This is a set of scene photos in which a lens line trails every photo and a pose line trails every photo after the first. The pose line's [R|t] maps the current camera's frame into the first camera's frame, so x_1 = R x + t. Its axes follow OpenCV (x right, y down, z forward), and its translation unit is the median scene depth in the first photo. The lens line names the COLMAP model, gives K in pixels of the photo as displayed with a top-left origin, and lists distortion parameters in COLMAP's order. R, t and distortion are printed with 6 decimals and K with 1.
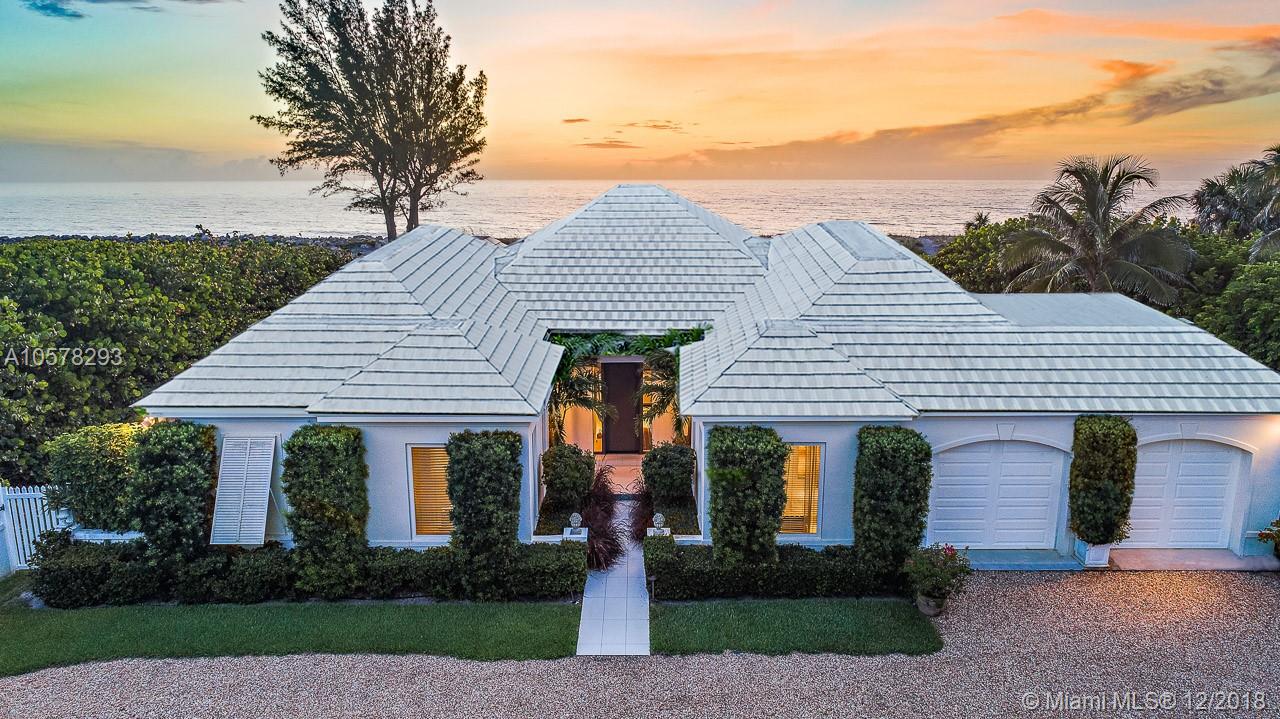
lens RADIAL K [[859.7, 0, 640.0], [0, 859.7, 359.5], [0, 0, 1]] dist [-0.006125, -0.002635]
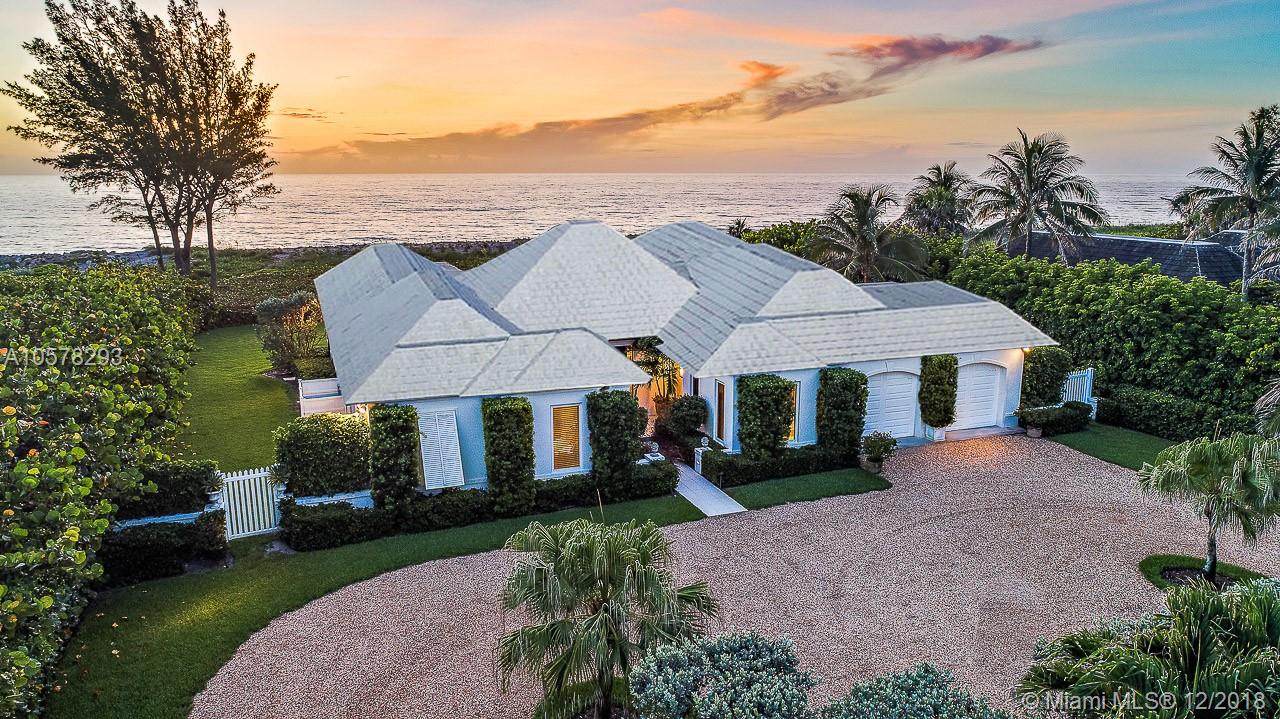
lens RADIAL K [[903.7, 0, 640.0], [0, 903.7, 359.5], [0, 0, 1]] dist [-0.001143, 0.001832]
pose [[0.932185, -0.074351, 0.354264, -0.673790], [0.075517, 0.997089, 0.010553, 0.015268], [-0.354018, 0.016916, 0.935086, -0.490791]]
